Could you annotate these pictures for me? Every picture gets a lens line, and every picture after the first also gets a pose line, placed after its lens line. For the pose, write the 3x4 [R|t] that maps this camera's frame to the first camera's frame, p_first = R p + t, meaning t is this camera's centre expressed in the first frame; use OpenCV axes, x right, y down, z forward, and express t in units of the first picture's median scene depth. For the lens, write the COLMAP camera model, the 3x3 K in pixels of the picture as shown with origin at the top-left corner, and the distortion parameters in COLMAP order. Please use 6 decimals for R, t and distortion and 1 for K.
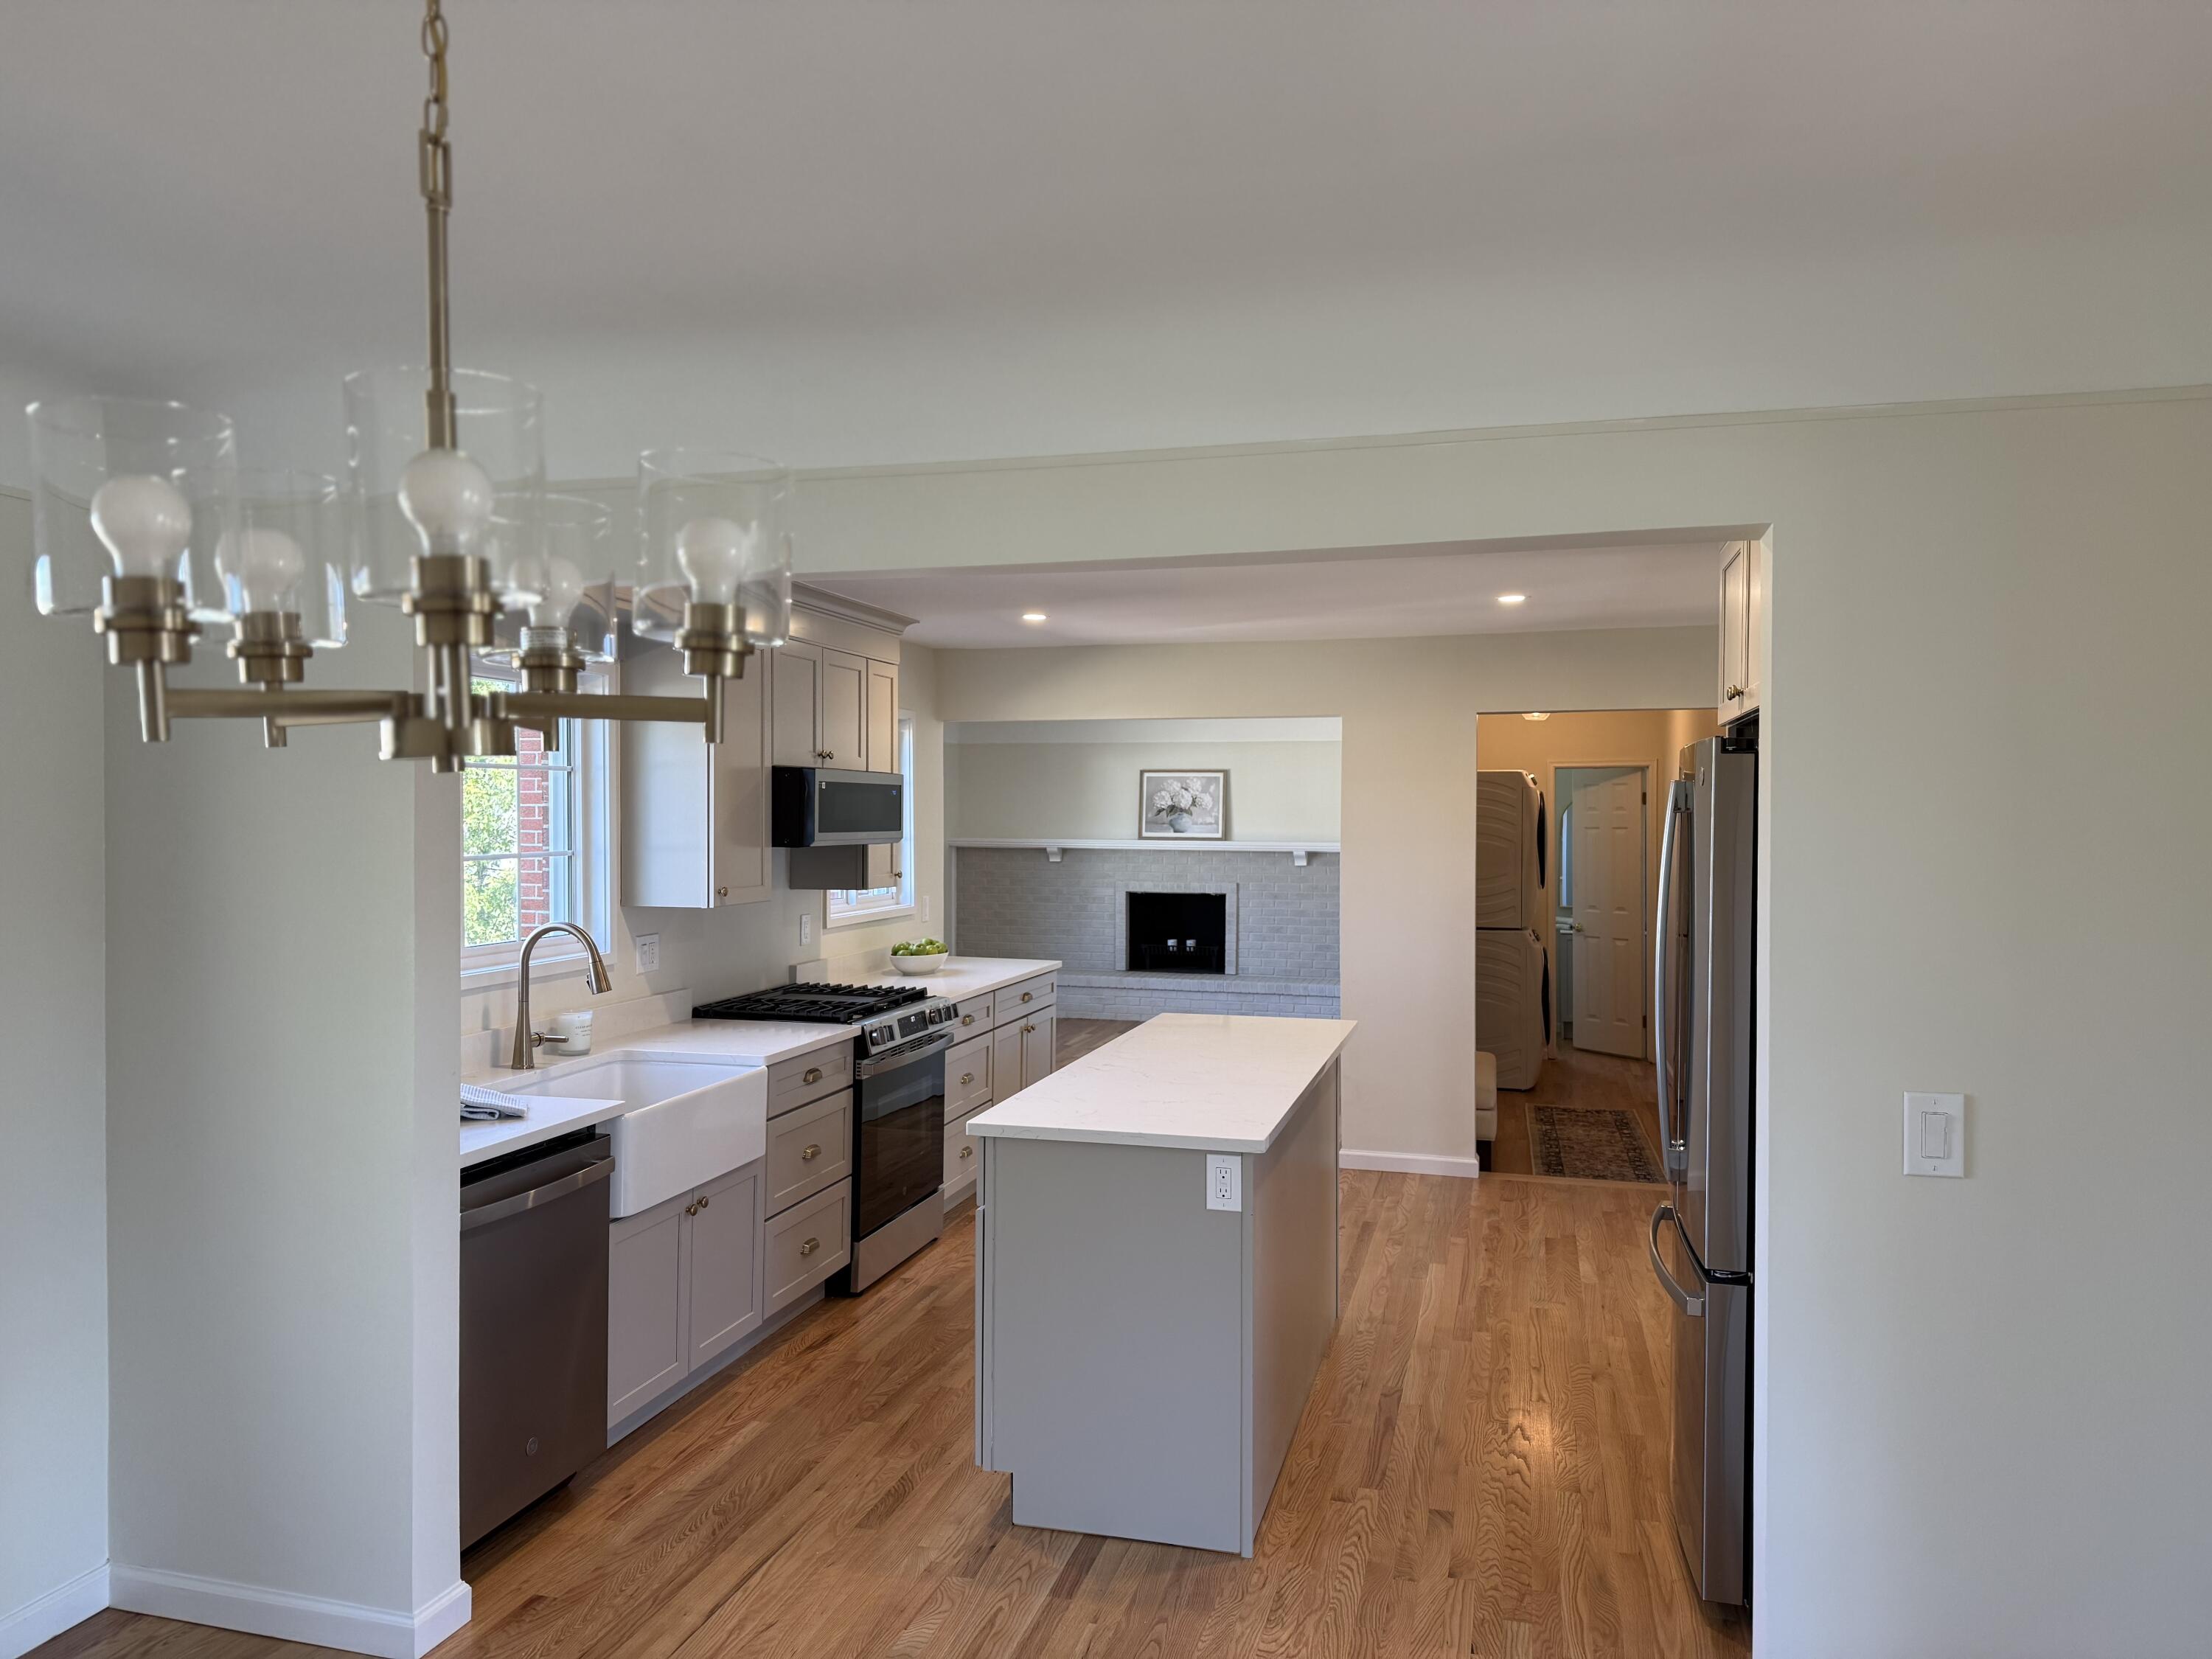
lens RADIAL K [[1541.9, 0, 1106.0], [0, 1541.9, 829.5], [0, 0, 1]] dist [0.116886, -0.116974]
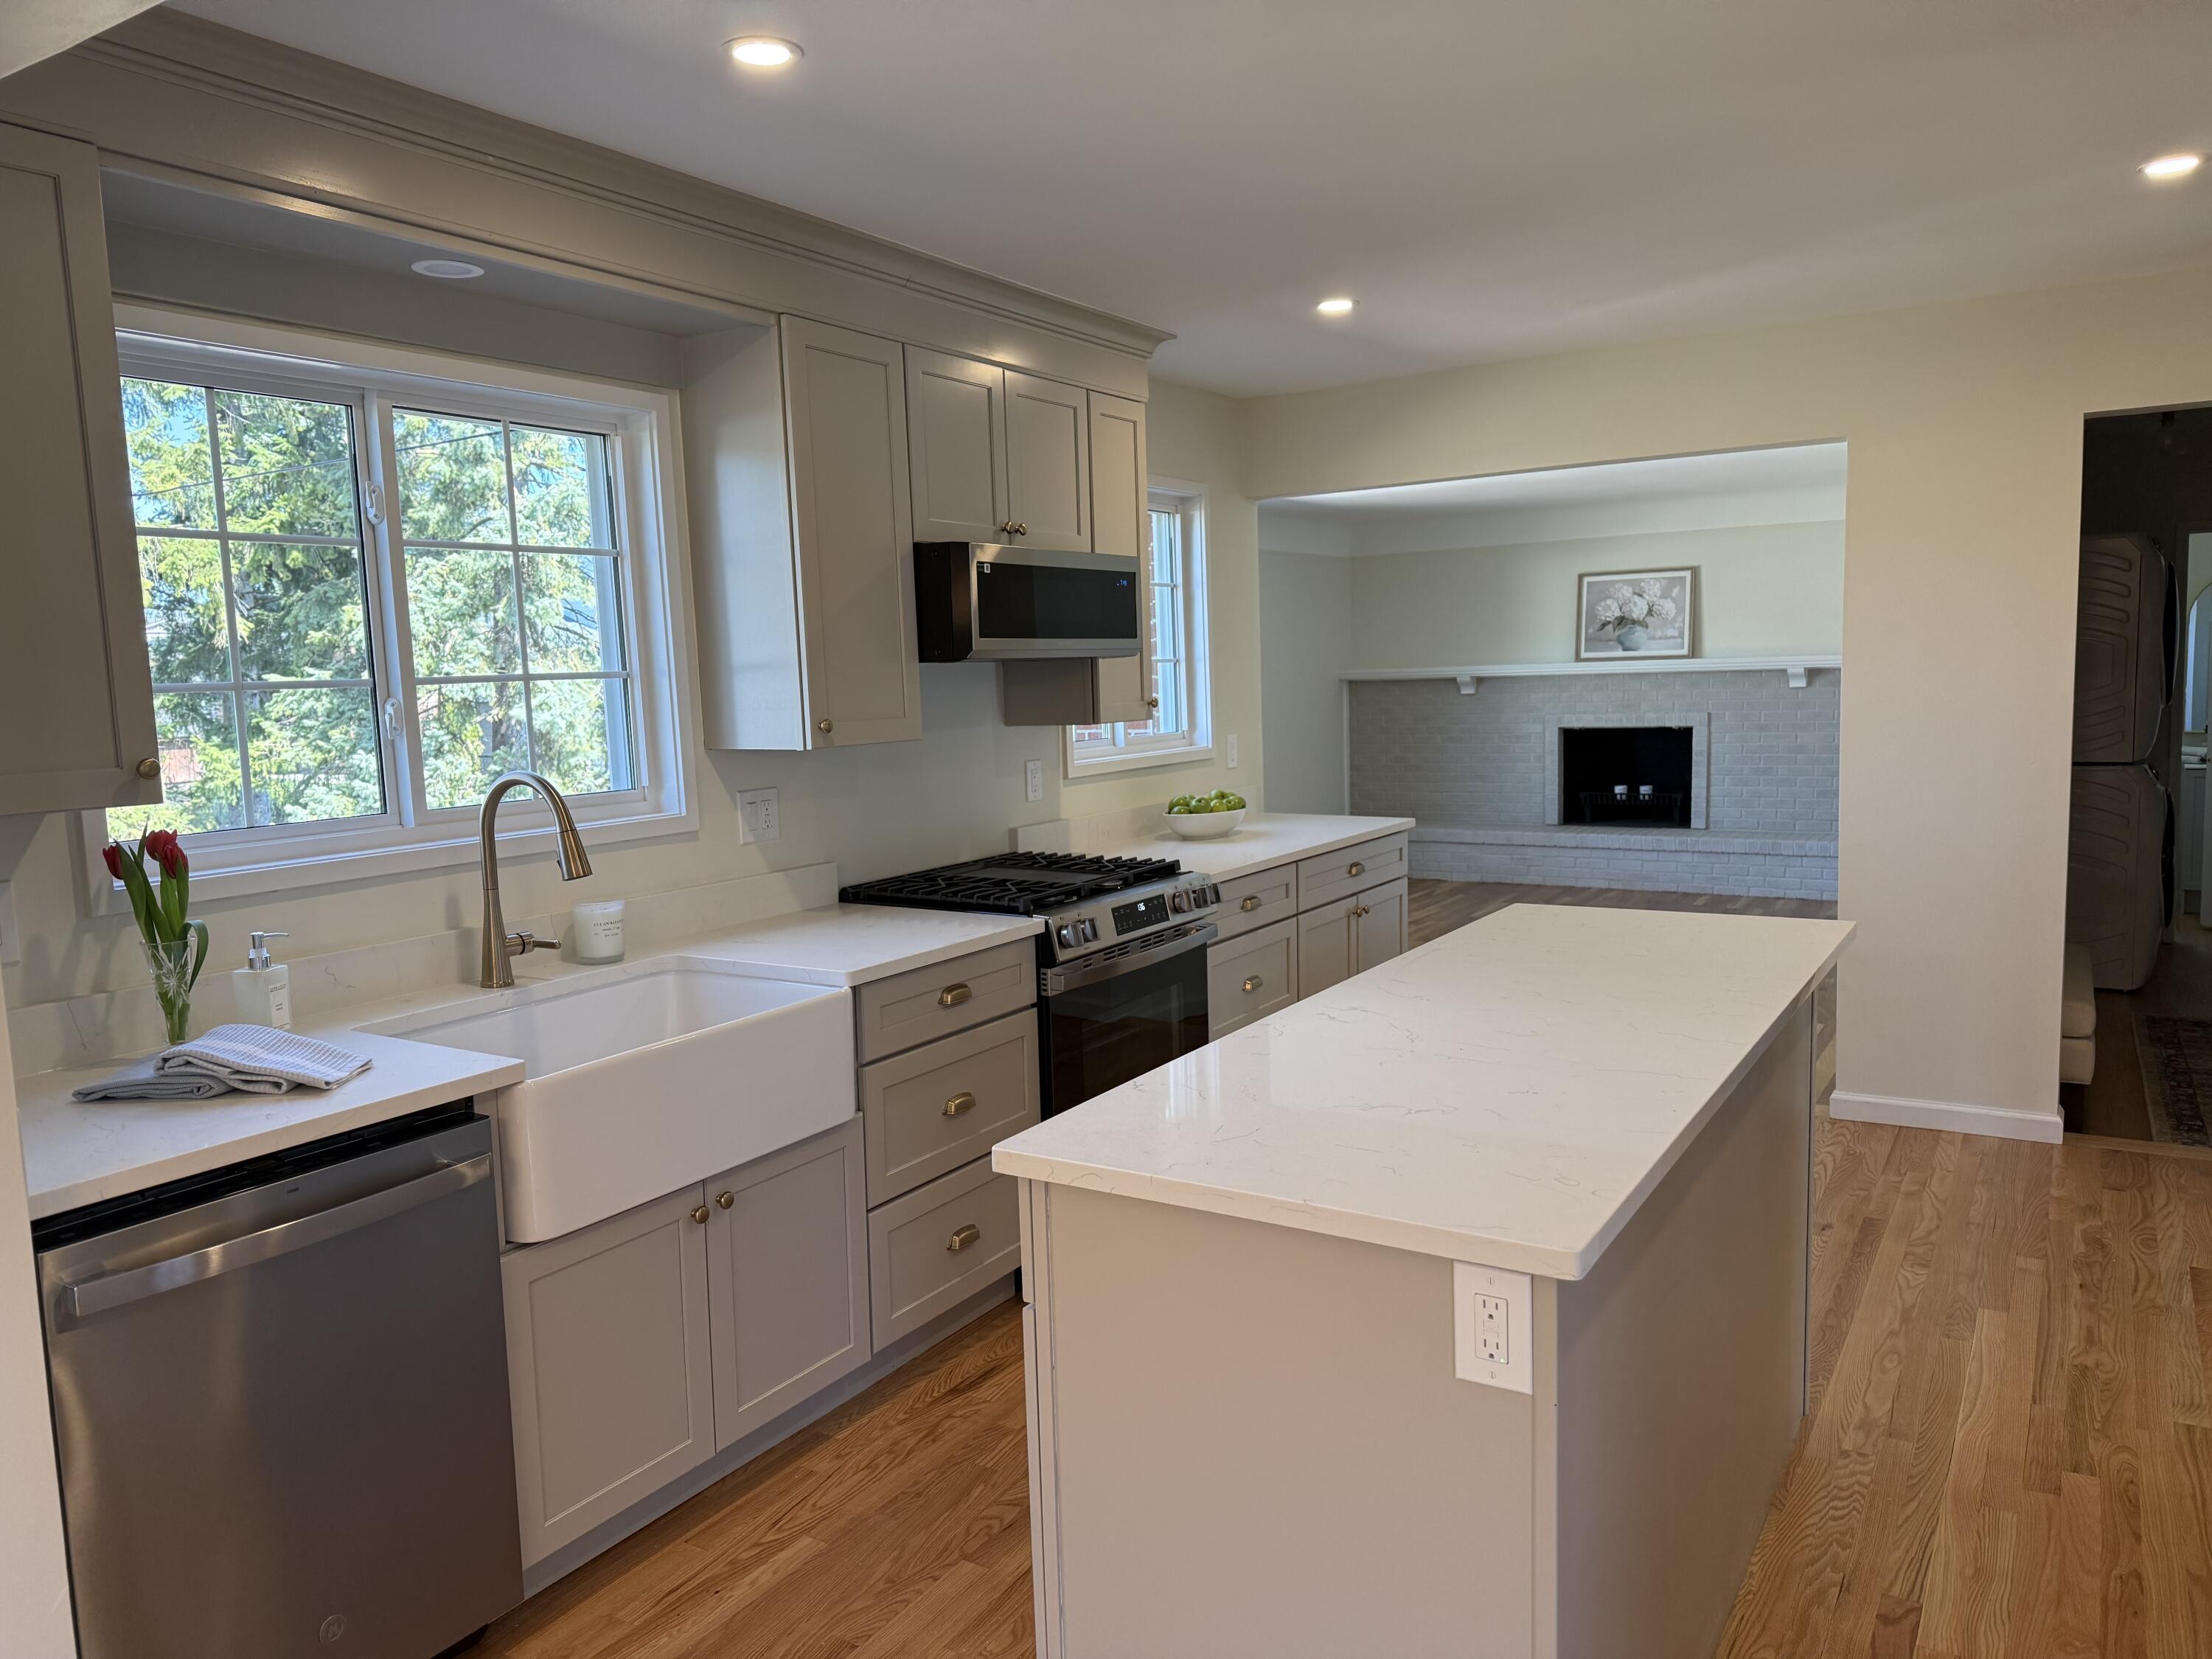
lens RADIAL K [[1575.3, 0, 1106.0], [0, 1575.3, 829.5], [0, 0, 1]] dist [0.080856, -0.079809]
pose [[0.956875, -0.002708, -0.290488, 0.064170], [0.031069, 0.995175, 0.093063, 0.021788], [0.288835, -0.098075, 0.952342, 0.324748]]
